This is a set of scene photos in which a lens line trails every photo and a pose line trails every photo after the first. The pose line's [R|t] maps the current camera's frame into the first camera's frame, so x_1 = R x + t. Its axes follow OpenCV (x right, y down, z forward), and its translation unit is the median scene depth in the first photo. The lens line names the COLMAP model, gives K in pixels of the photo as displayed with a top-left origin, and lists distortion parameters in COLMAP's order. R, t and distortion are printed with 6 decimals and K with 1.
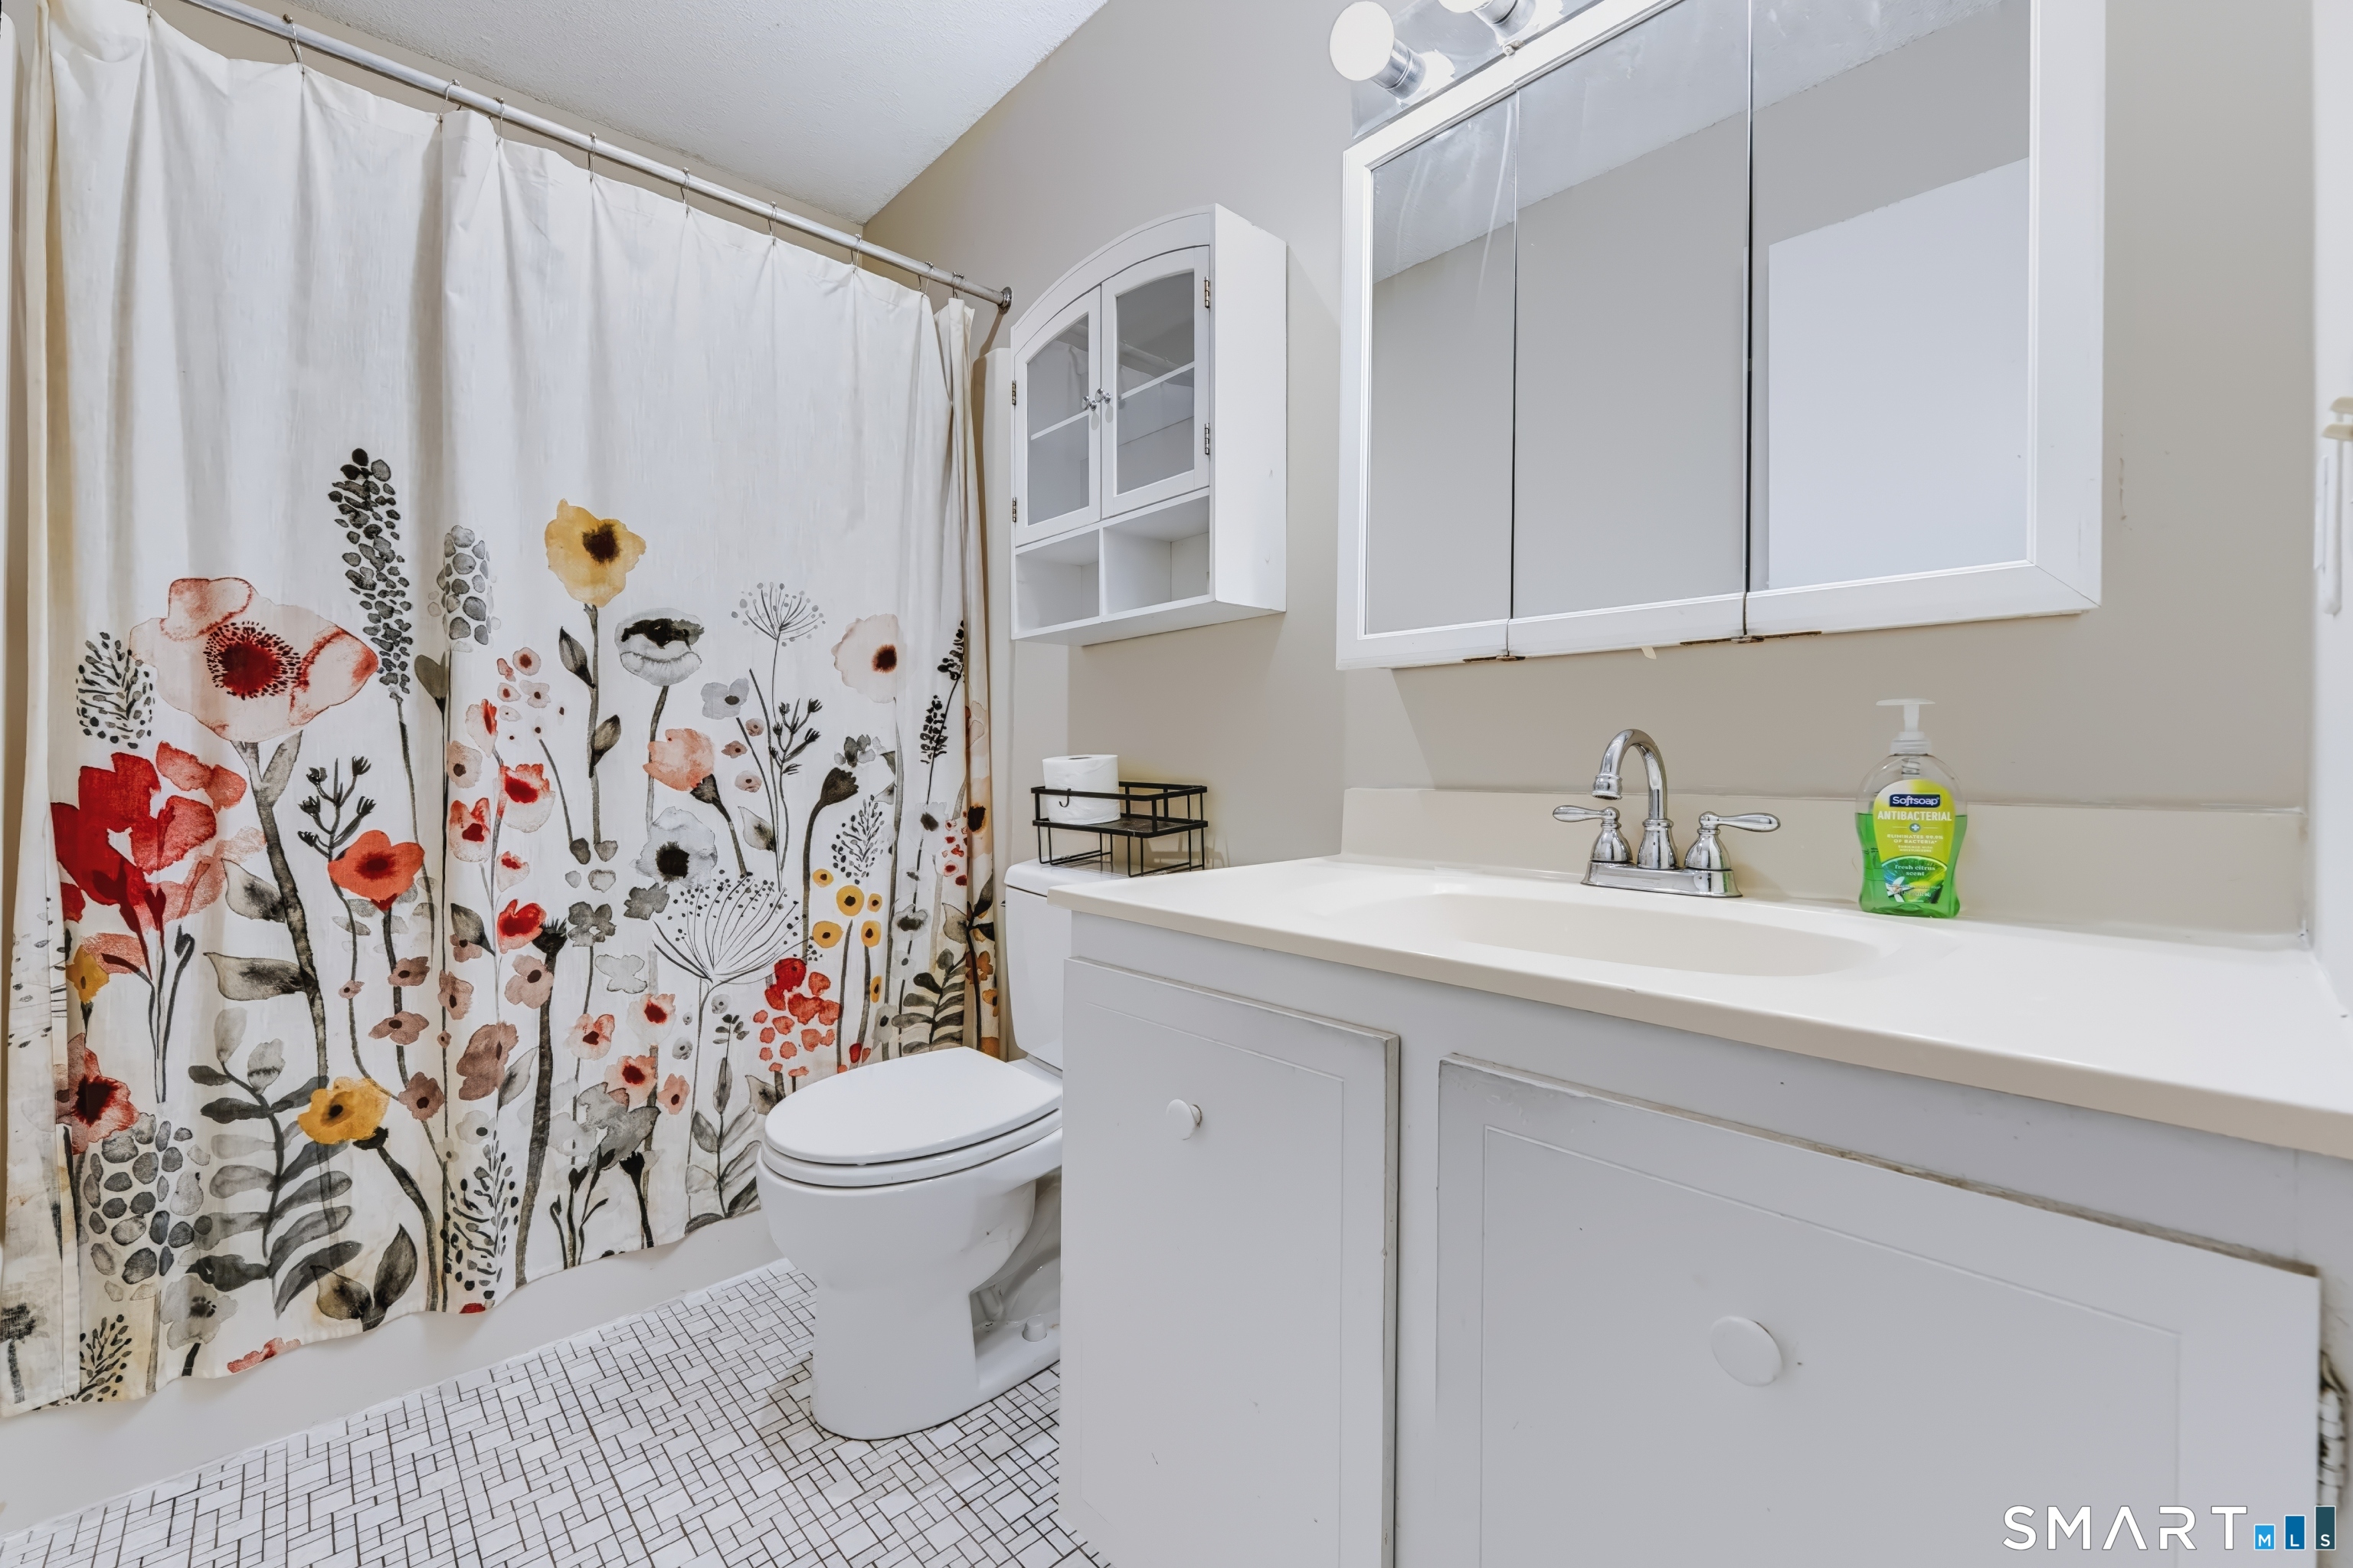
lens RADIAL K [[955.3, 0, 1171.6], [0, 955.3, 783.1], [0, 0, 1]] dist [0.000865, -0.000541]
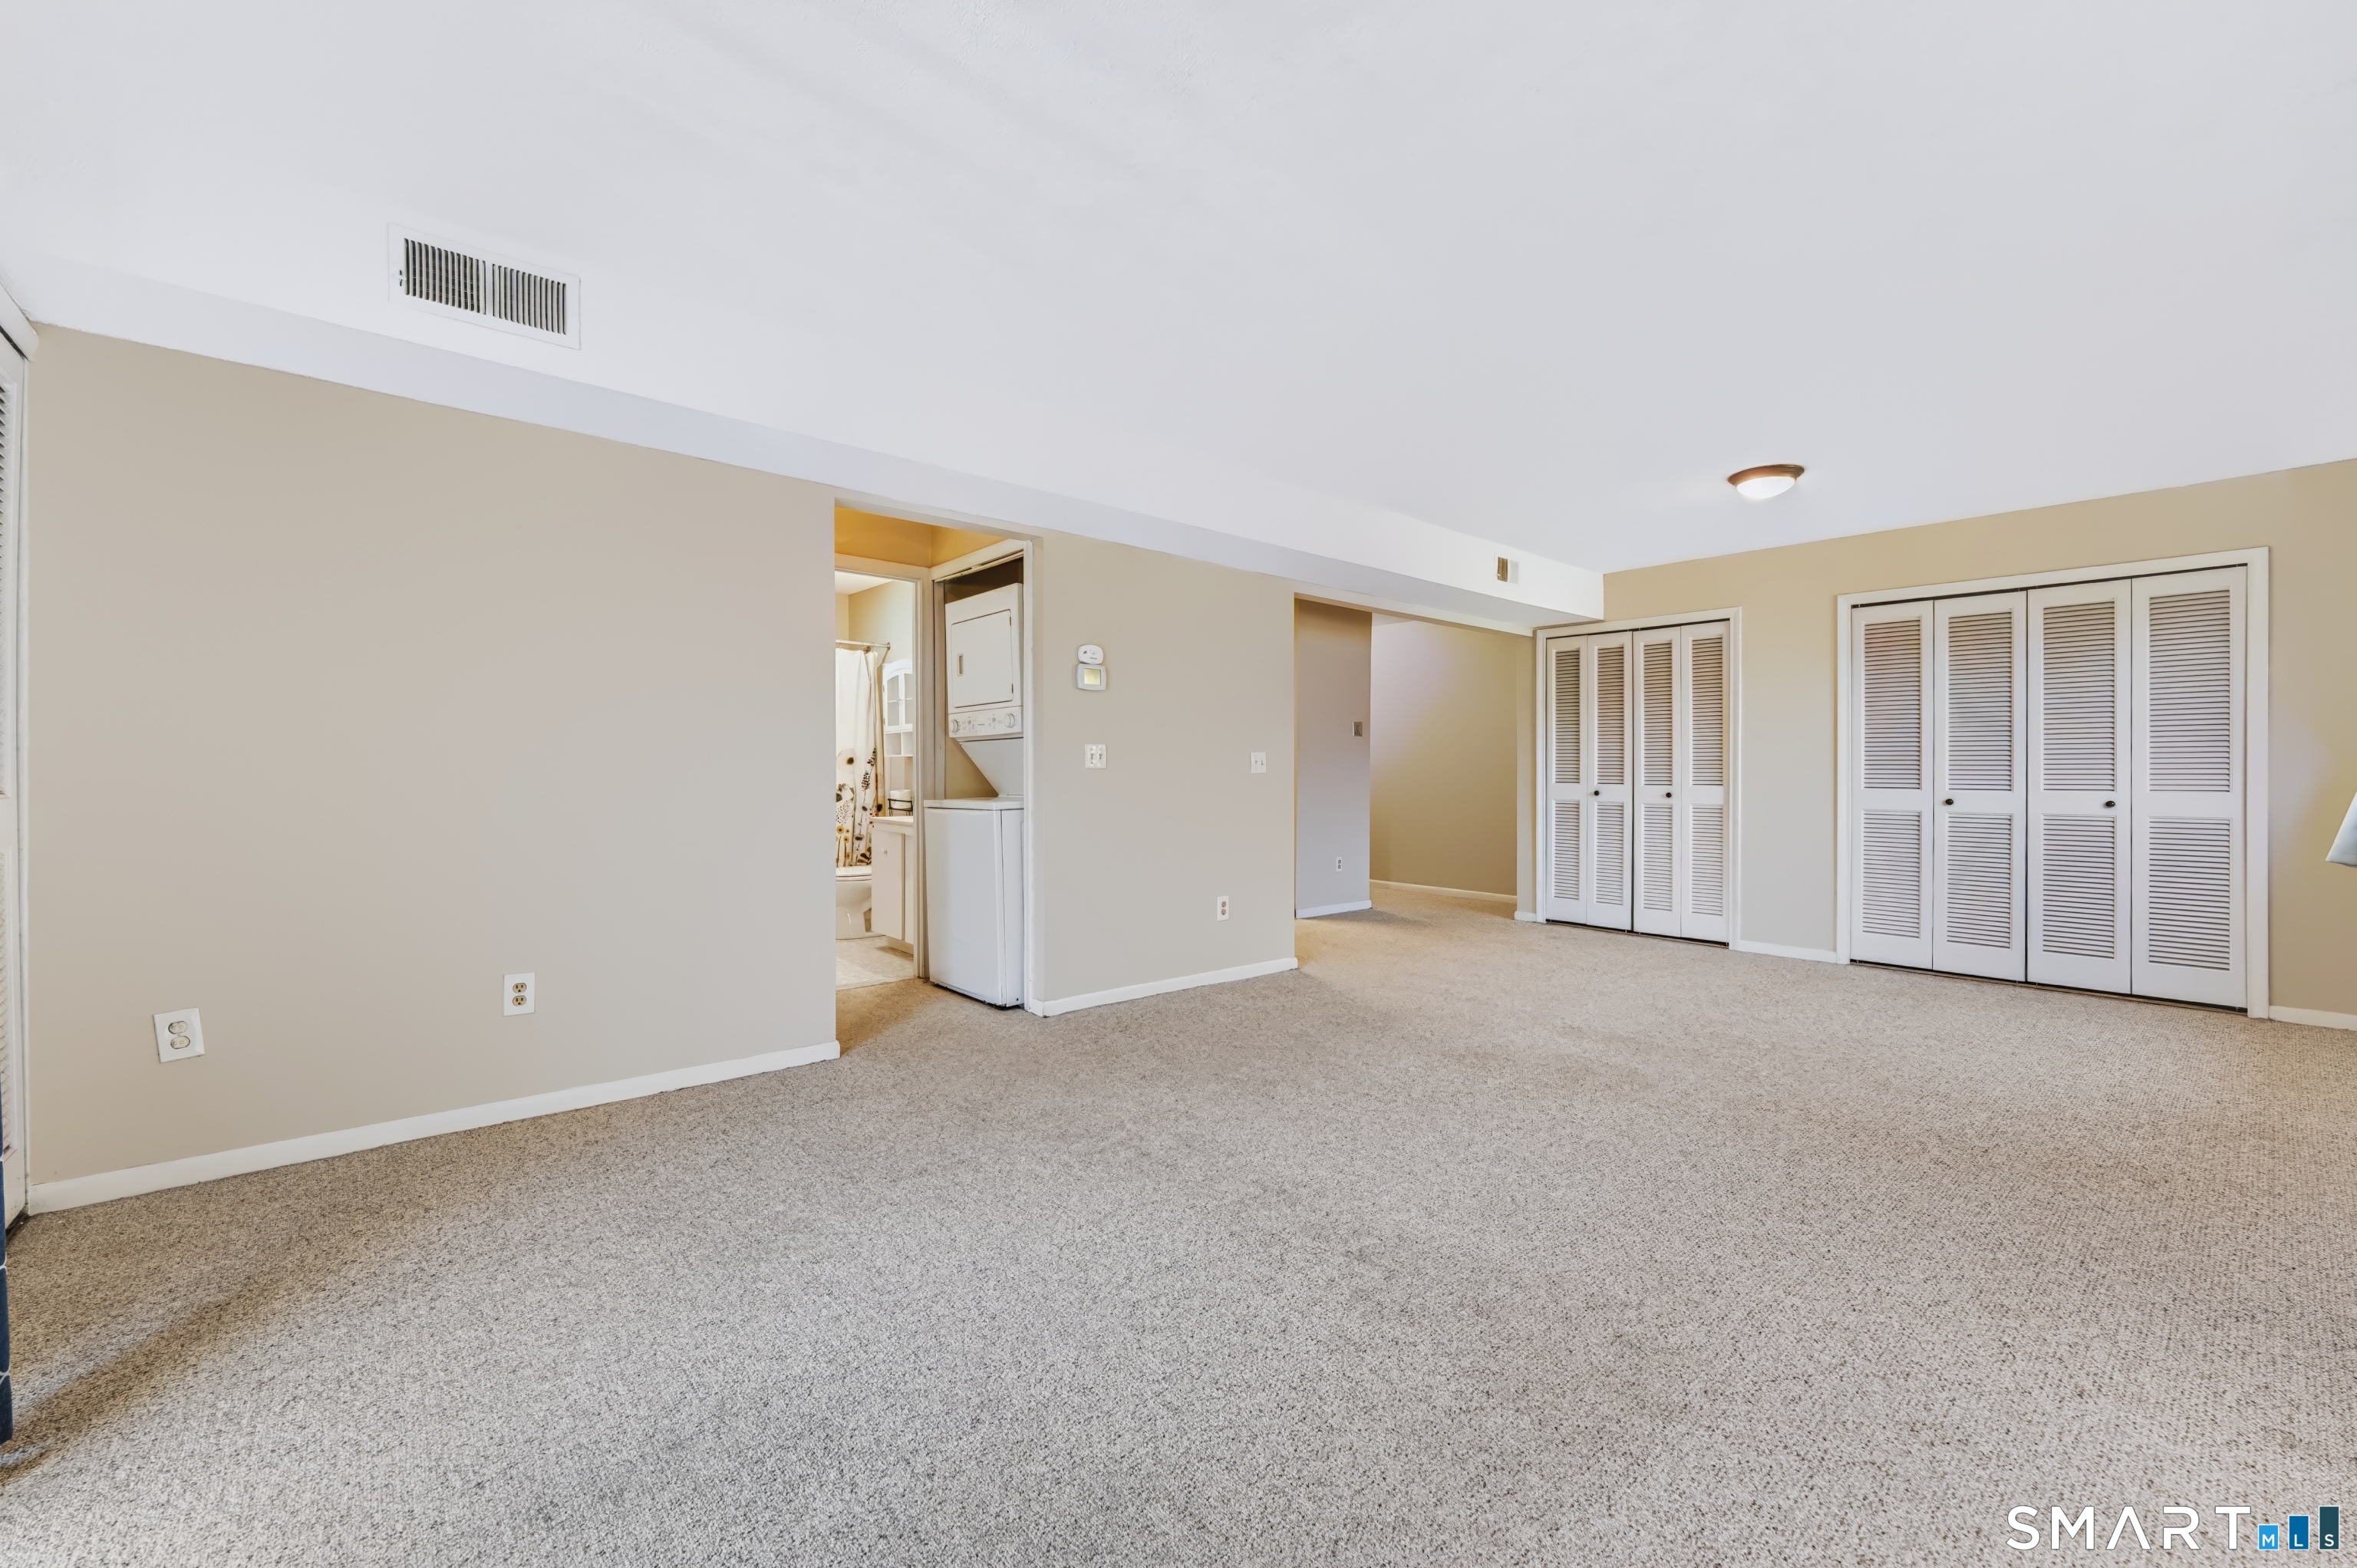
lens RADIAL K [[956.8, 0, 1182.5], [0, 956.8, 785.1], [0, 0, 1]] dist [0.000865, -0.000541]
pose [[0.999493, -0.003564, -0.031624, 1.245082], [0.003907, 0.999934, 0.010793, -0.093827], [0.031583, -0.010911, 0.999442, -2.985656]]
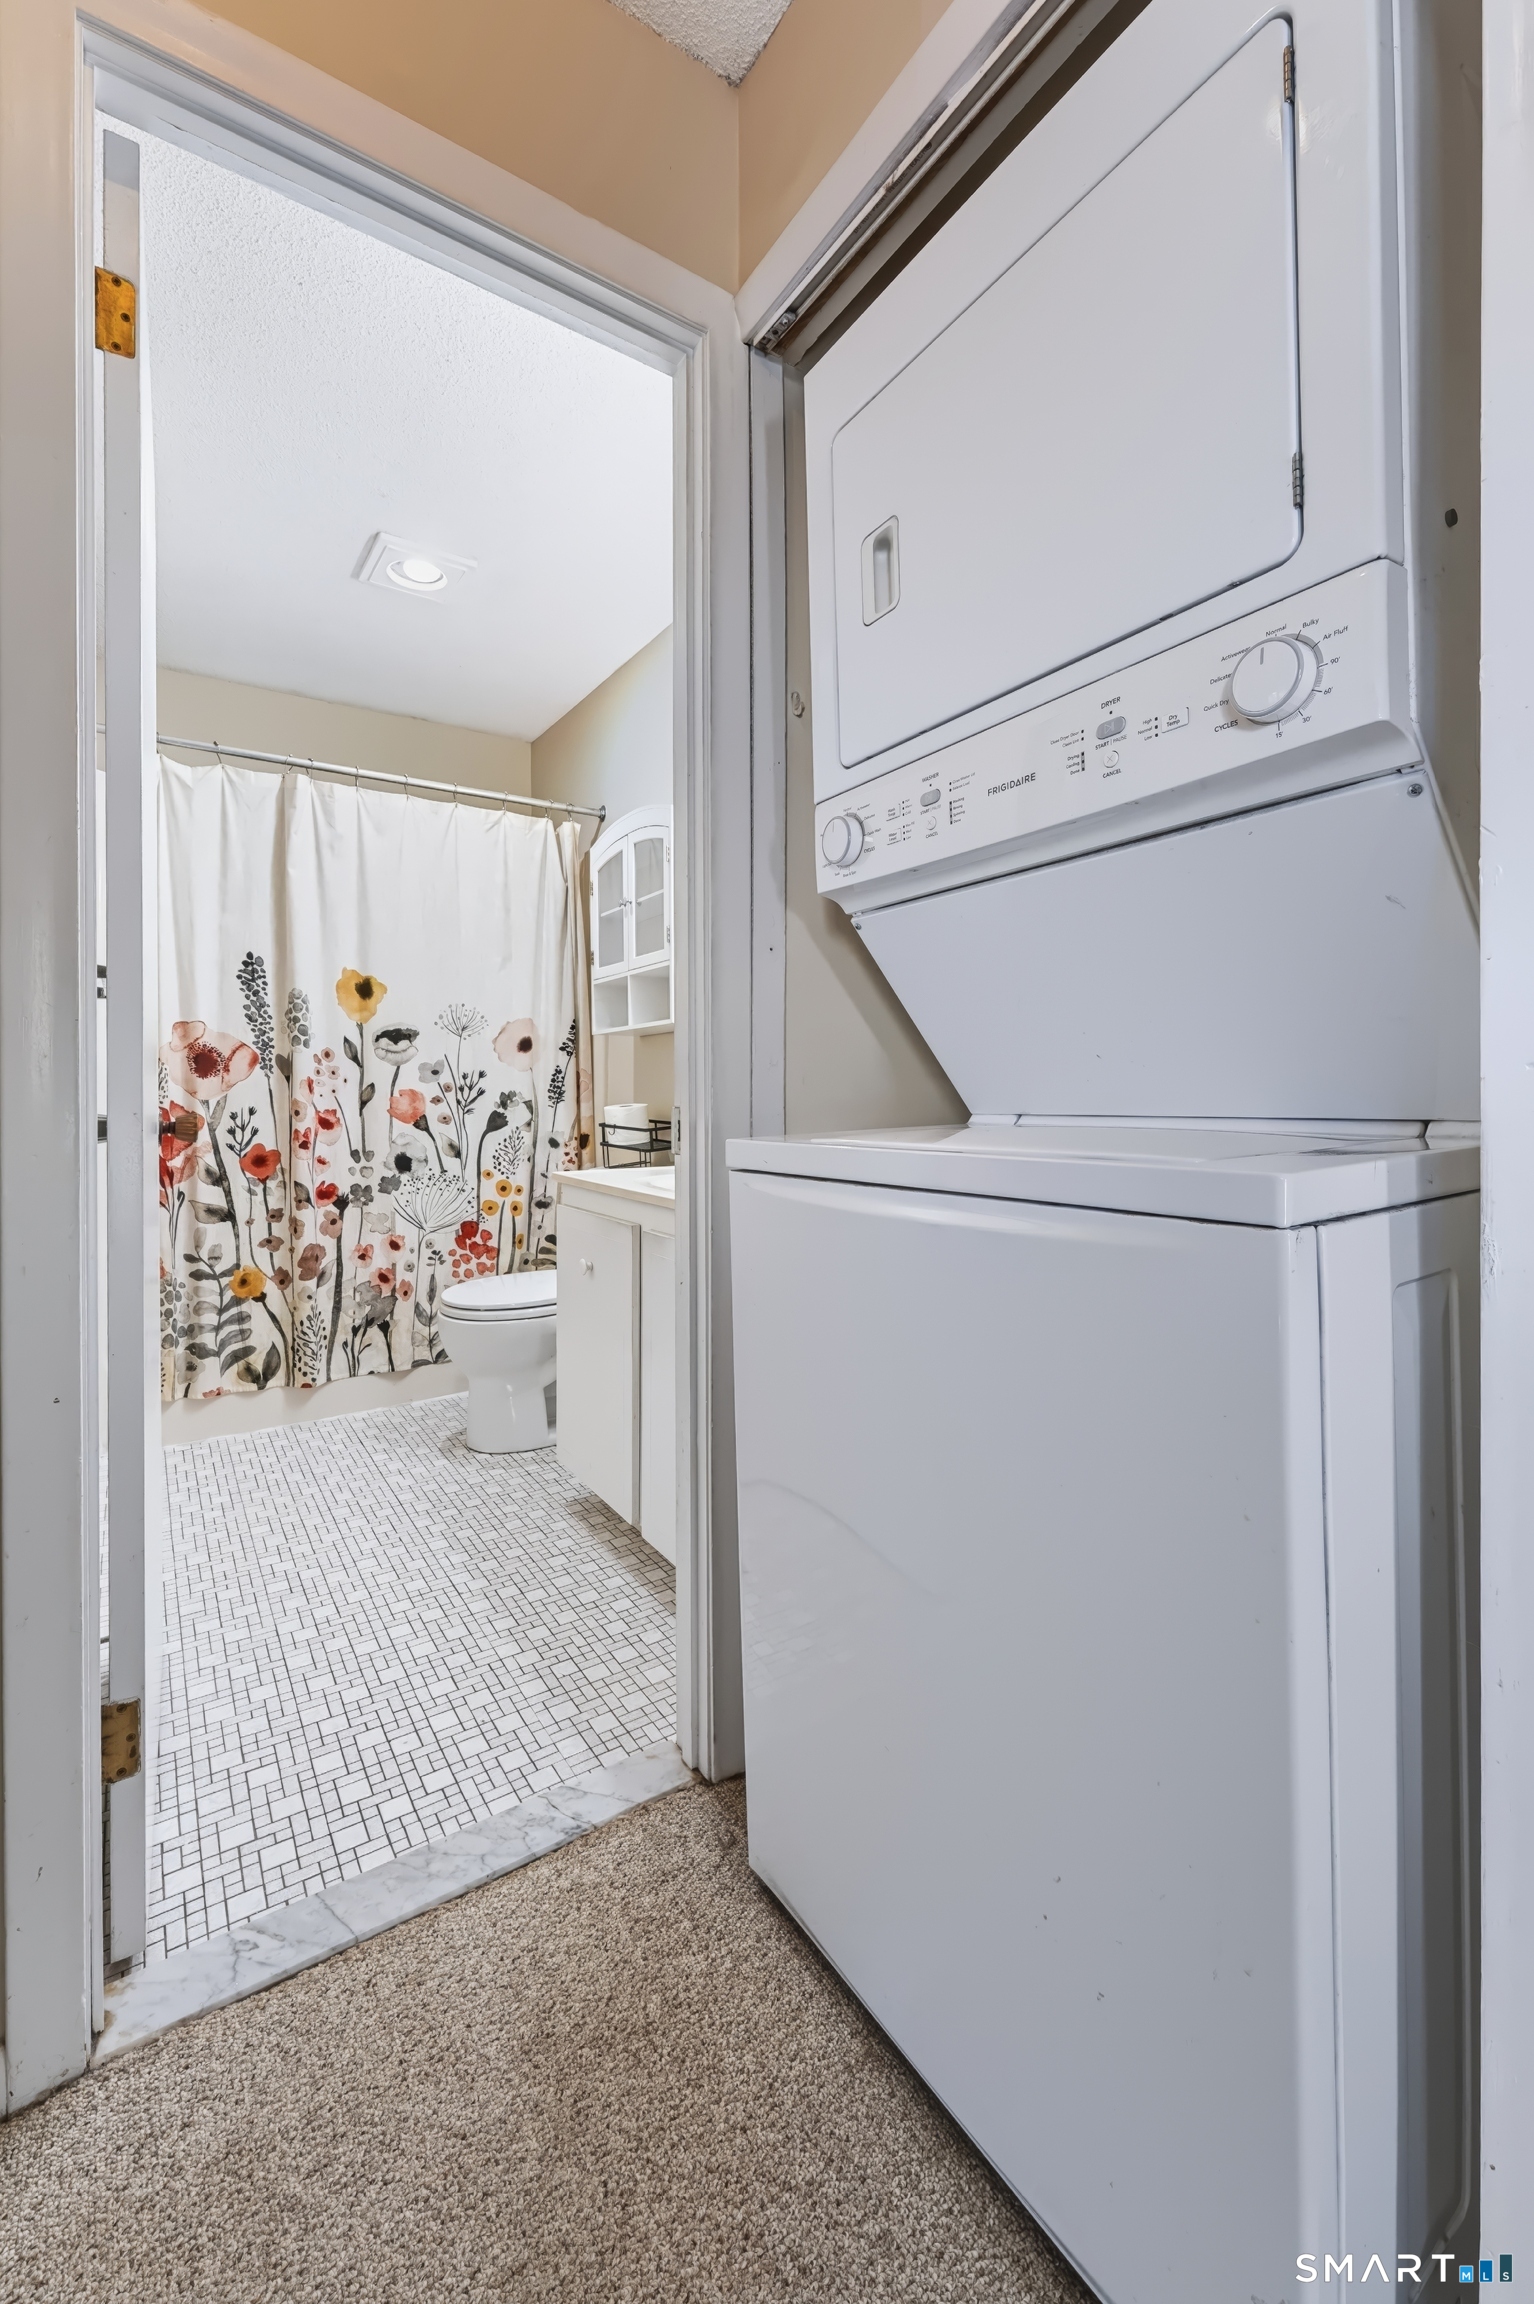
lens RADIAL K [[935.4, 0, 773.1], [0, 935.4, 1143.9], [0, 0, 1]] dist [0.000865, -0.000541]
pose [[0.988447, 0.010702, -0.151186, 0.466506], [-0.005343, 0.999344, 0.035810, -0.022205], [0.151470, -0.034588, 0.987857, -0.685088]]
